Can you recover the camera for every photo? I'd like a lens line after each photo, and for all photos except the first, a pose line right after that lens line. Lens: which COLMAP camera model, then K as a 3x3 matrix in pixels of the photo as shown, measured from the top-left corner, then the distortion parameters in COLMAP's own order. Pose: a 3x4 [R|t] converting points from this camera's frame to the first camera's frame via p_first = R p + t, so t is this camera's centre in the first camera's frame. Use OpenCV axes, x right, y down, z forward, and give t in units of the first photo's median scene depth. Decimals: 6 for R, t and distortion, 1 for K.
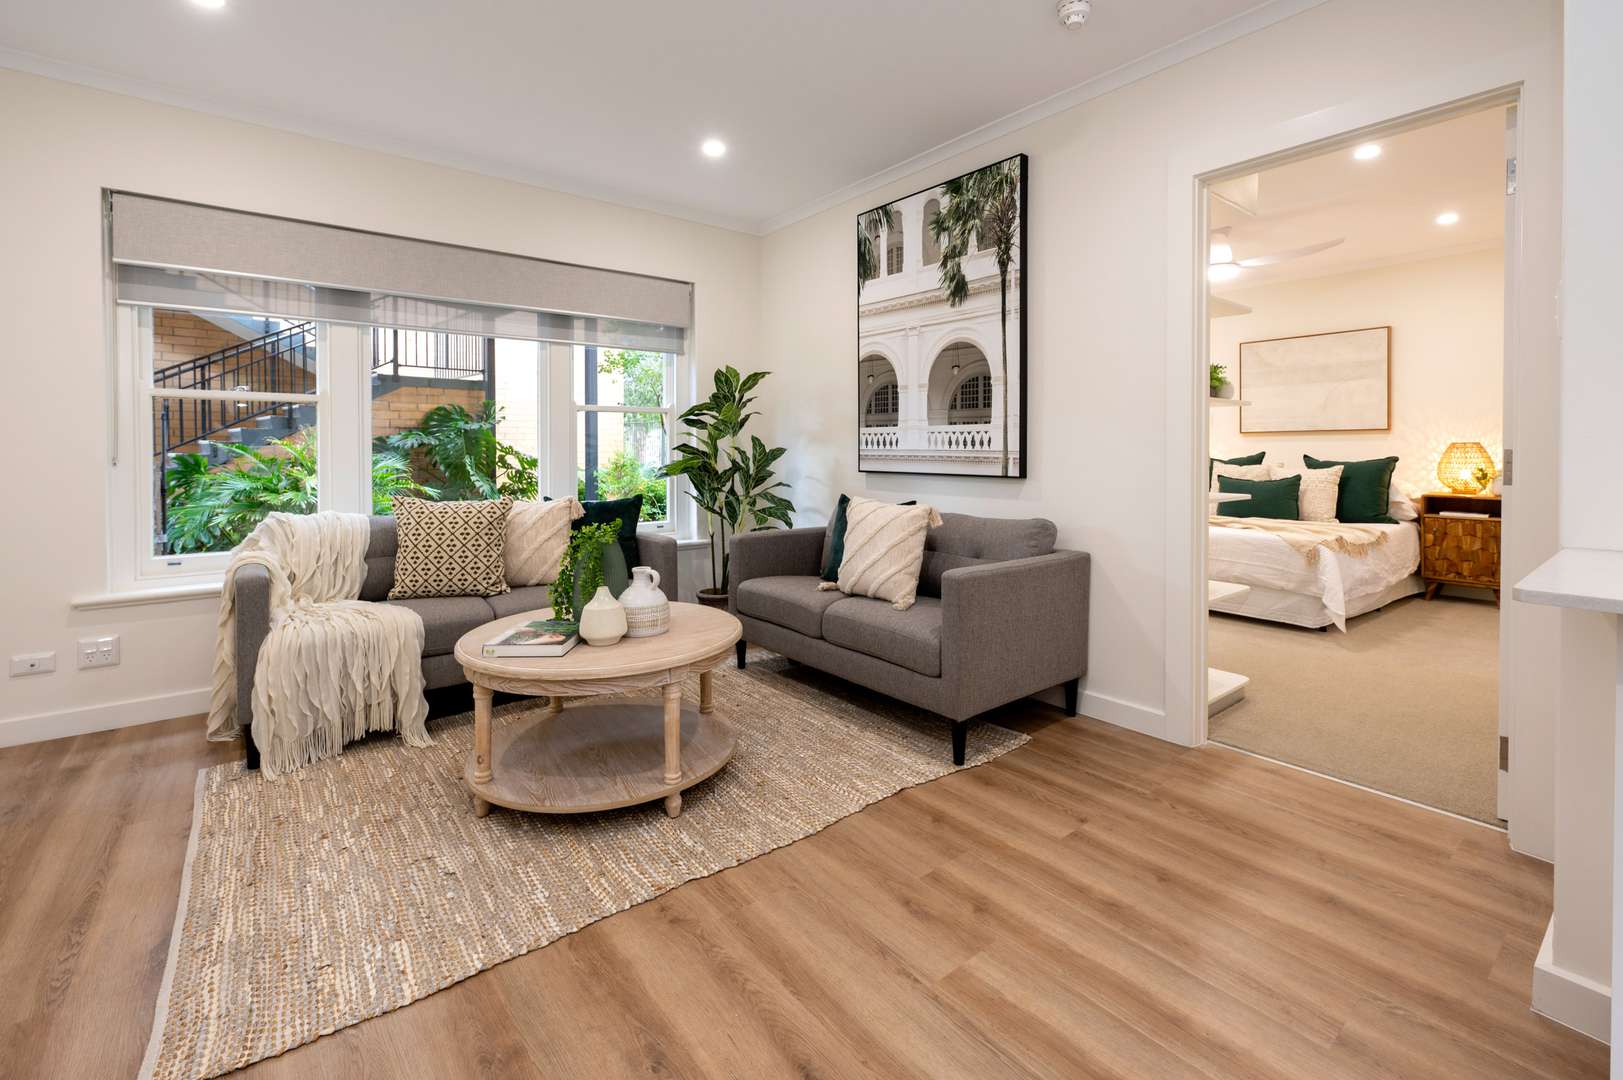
lens RADIAL K [[712.7, 0, 823.9], [0, 712.7, 463.8], [0, 0, 1]] dist [0.002684, -0.000057]
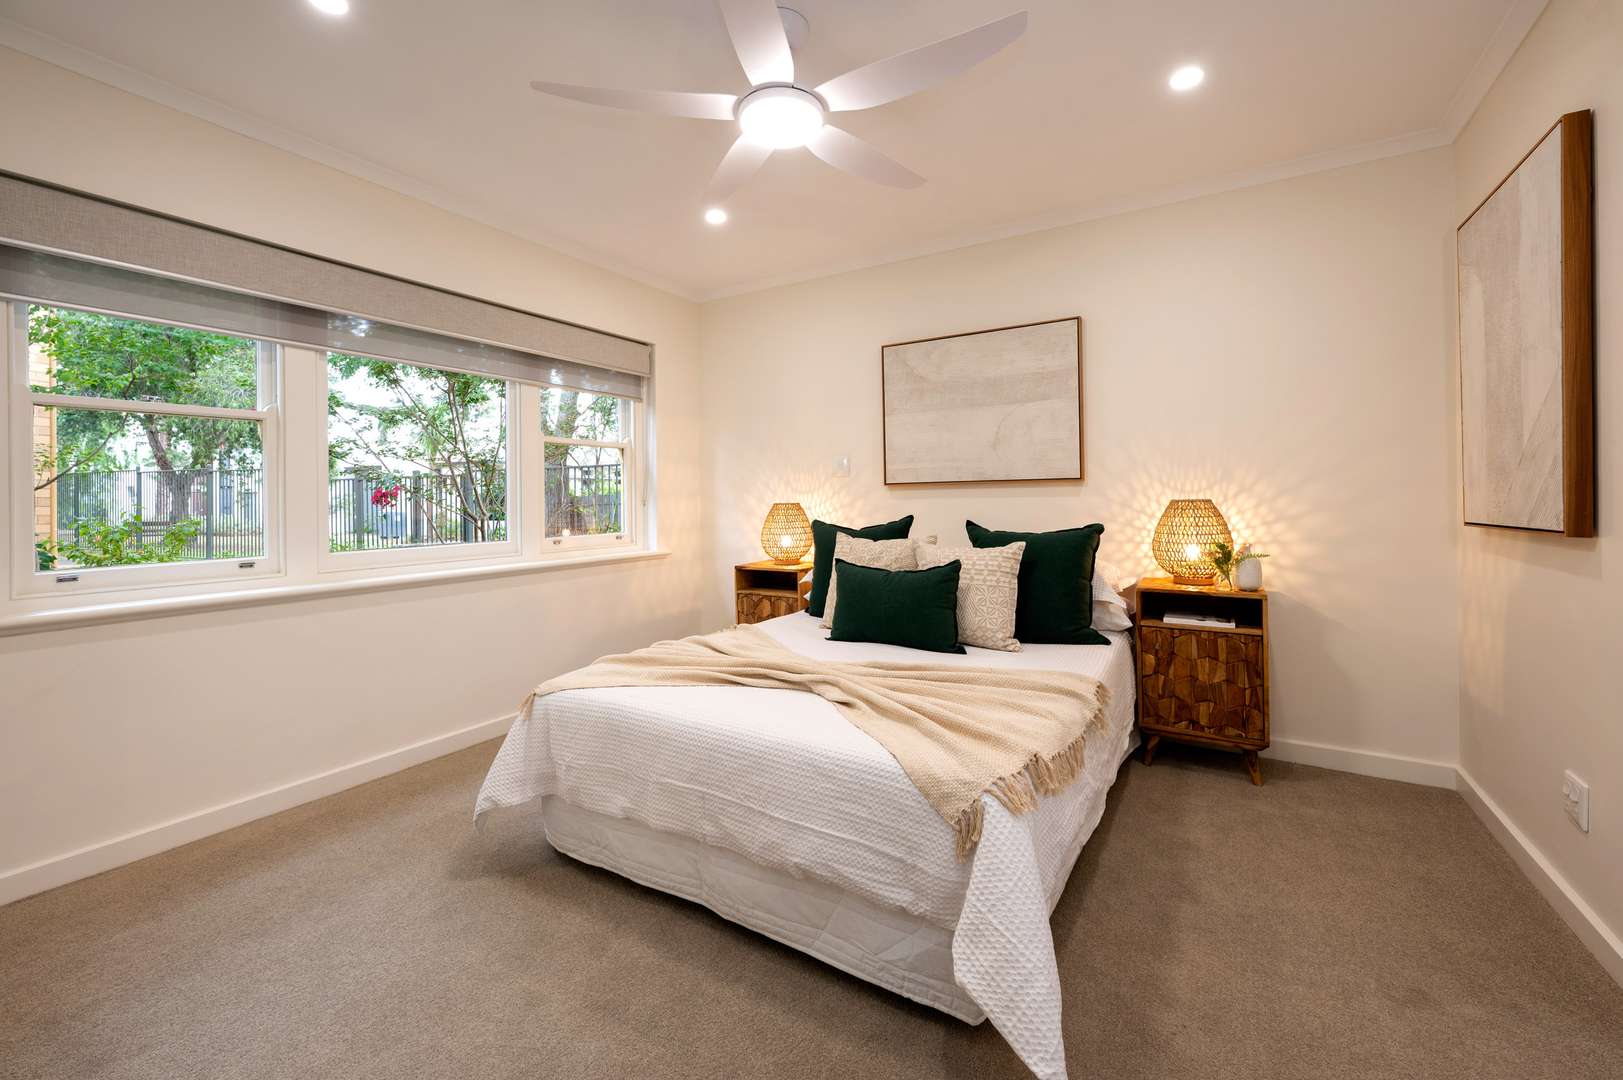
lens RADIAL K [[654.2, 0, 824.3], [0, 654.2, 492.7], [0, 0, 1]] dist [-0.002708, -0.000067]
pose [[0.939687, -0.003680, 0.342016, 0.402367], [0.015750, 0.999347, -0.032522, -0.021914], [-0.341673, 0.035948, 0.939131, 0.567764]]
